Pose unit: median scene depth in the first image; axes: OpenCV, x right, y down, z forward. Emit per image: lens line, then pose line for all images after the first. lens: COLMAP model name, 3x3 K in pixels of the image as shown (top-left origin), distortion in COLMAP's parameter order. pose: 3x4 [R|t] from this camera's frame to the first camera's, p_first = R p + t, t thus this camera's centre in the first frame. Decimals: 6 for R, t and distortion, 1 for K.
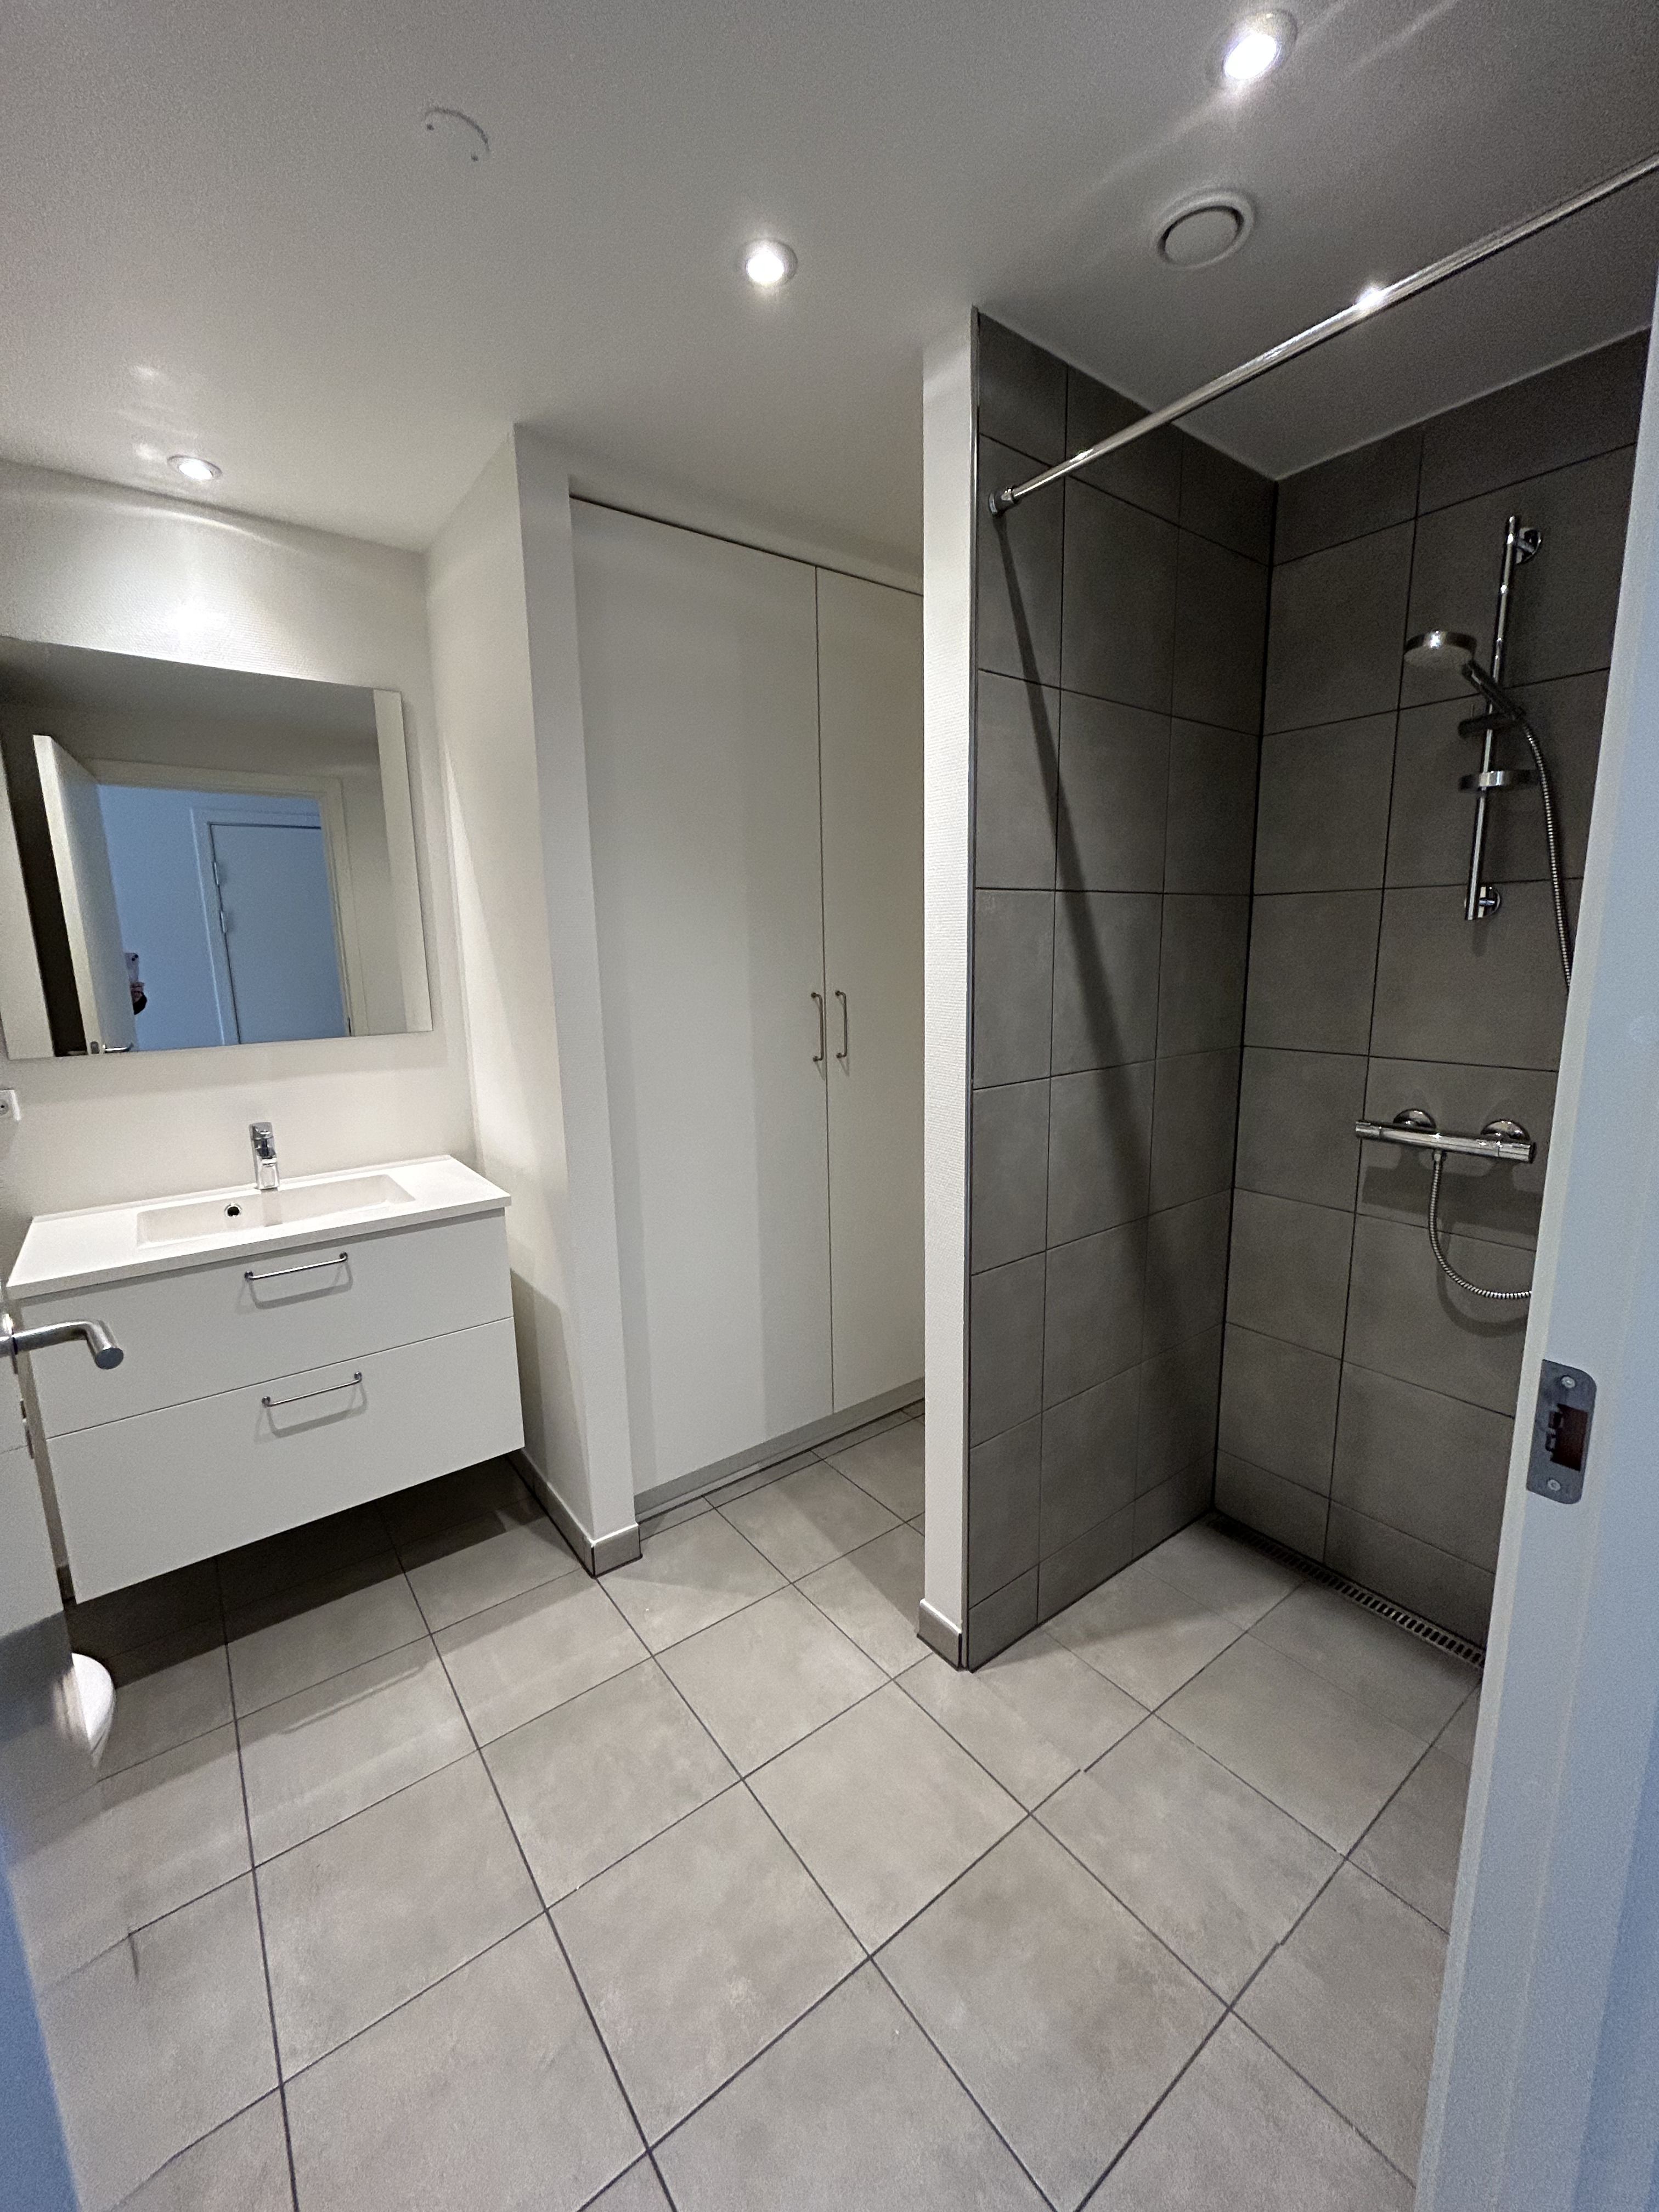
lens RADIAL K [[897.2, 0, 825.5], [0, 897.2, 1102.9], [0, 0, 1]] dist [-0.001073, 0.001676]
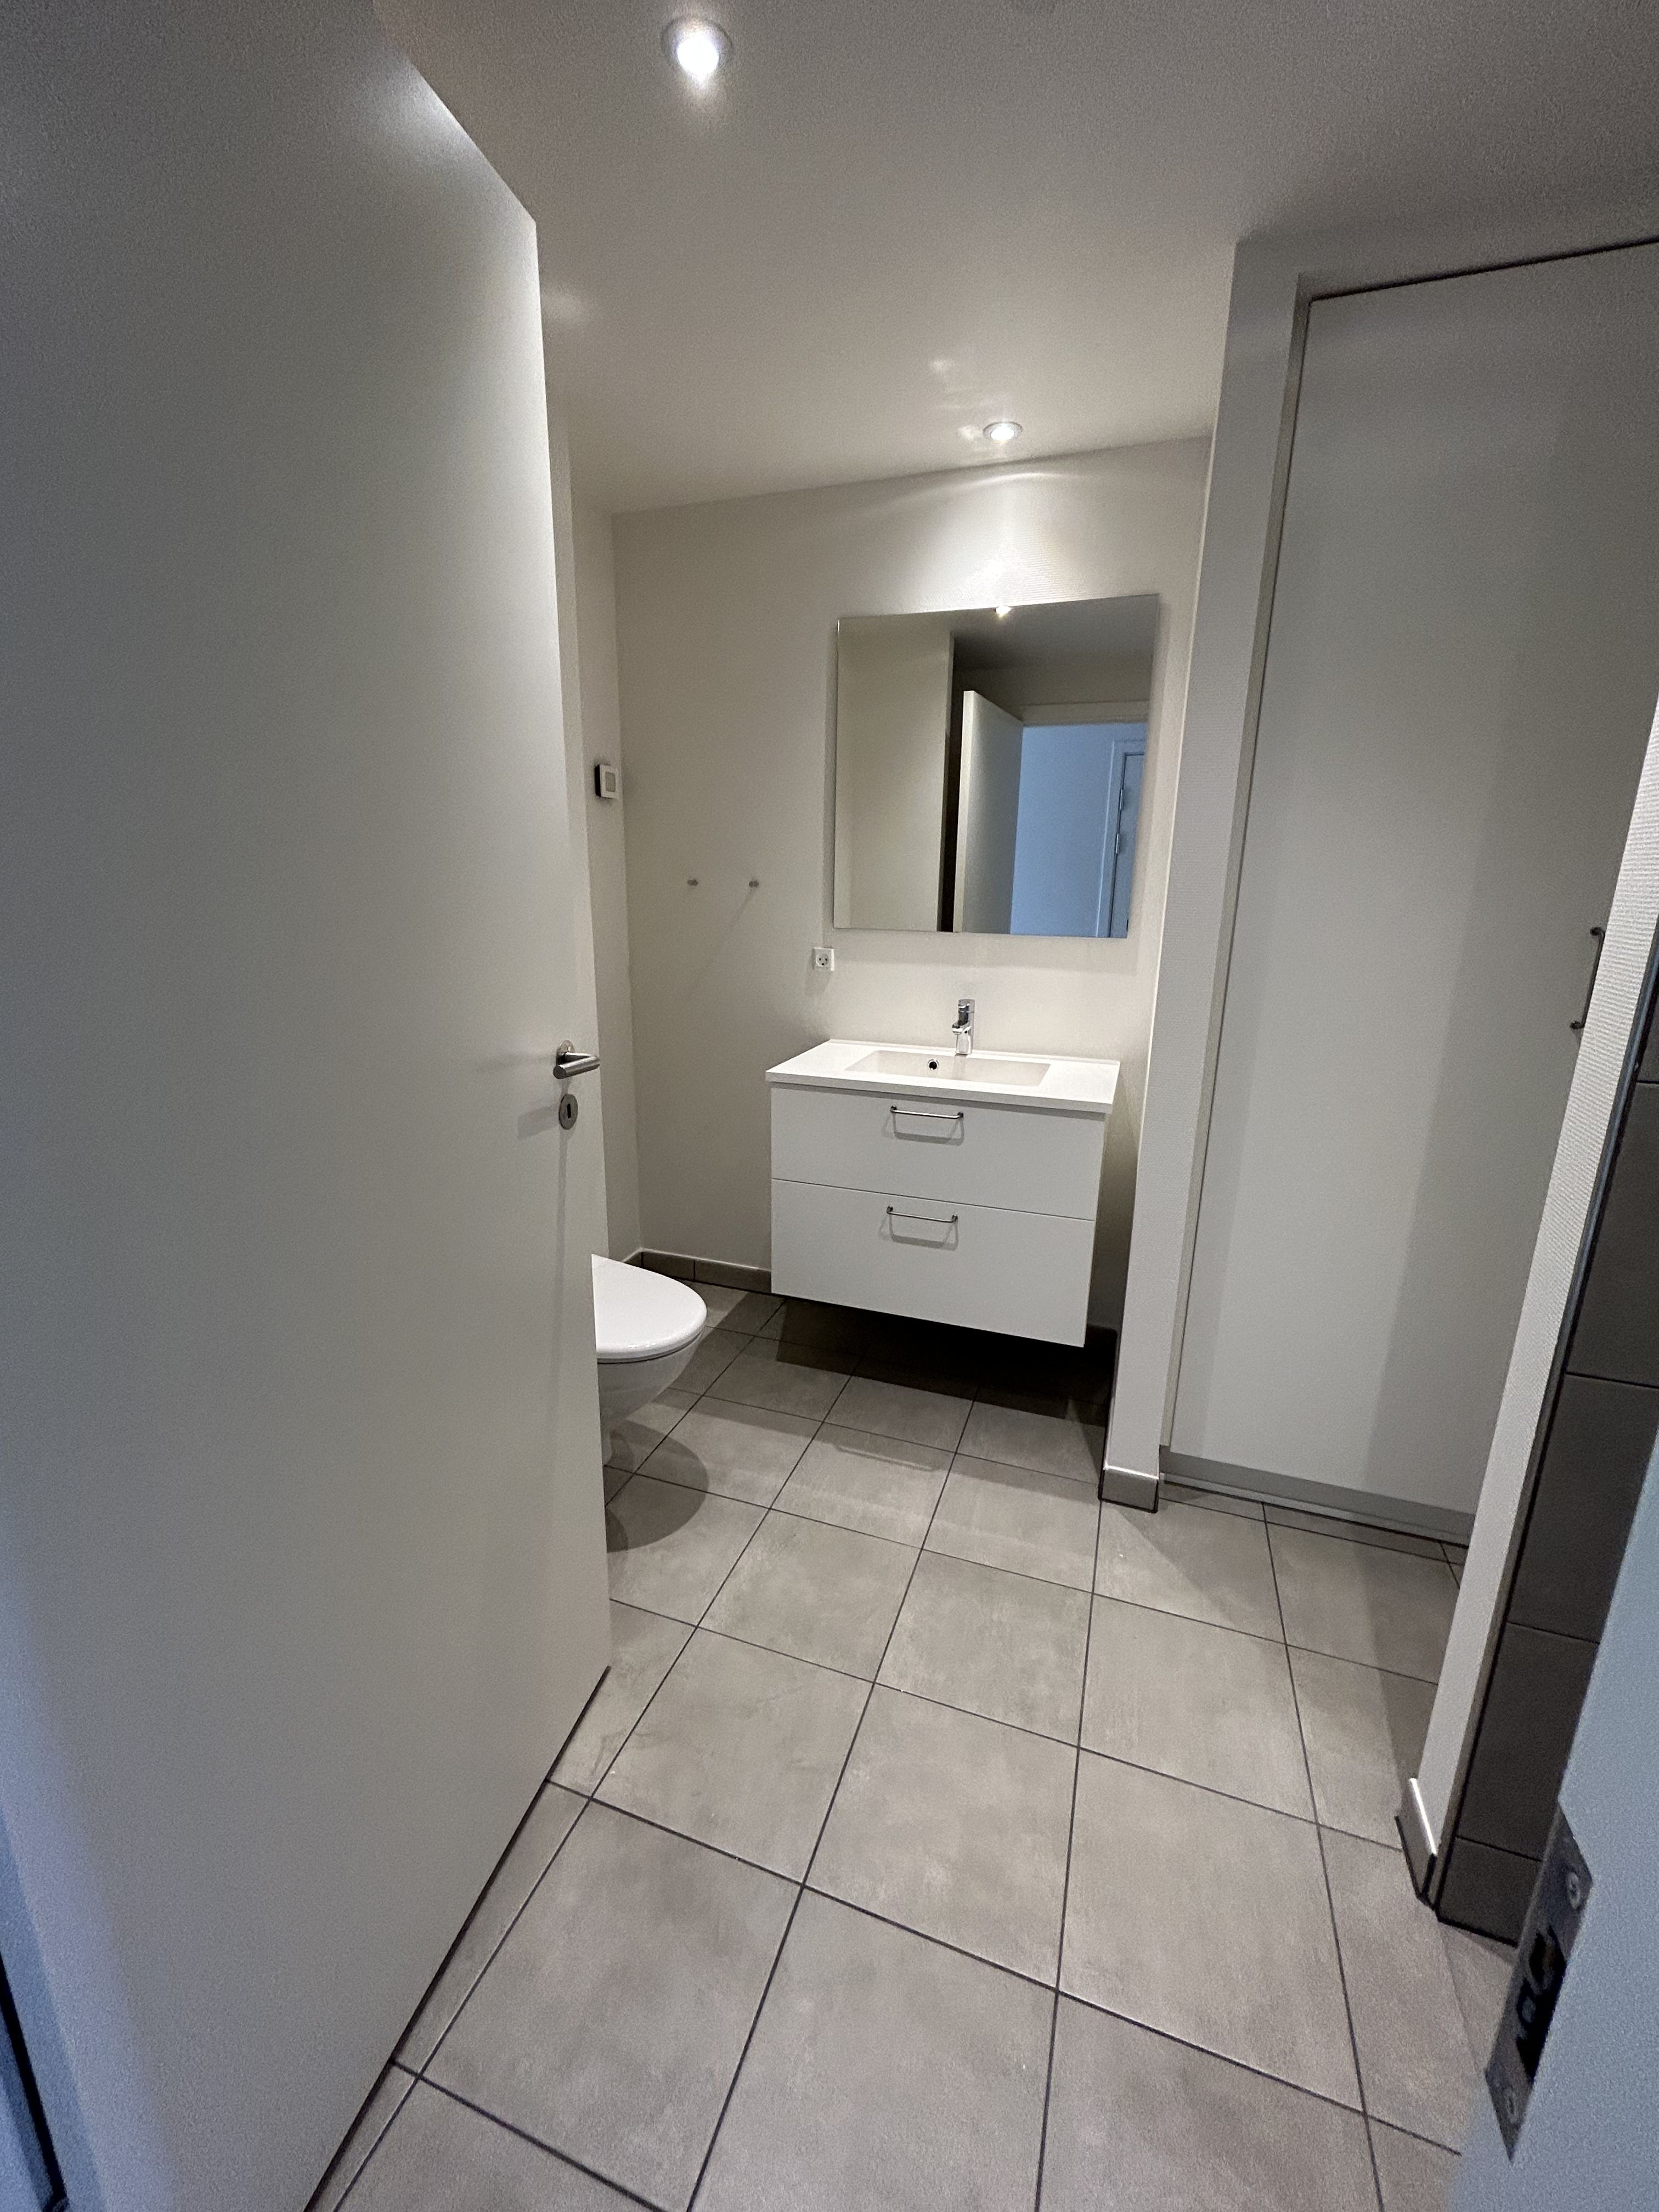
lens RADIAL K [[897.2, 0, 825.2], [0, 897.2, 1102.3], [0, 0, 1]] dist [-0.001073, 0.001676]
pose [[0.548218, 0.228328, -0.804564, 0.307477], [-0.173142, 0.972155, 0.157913, -0.000360], [0.818217, 0.052733, 0.572486, 0.183198]]
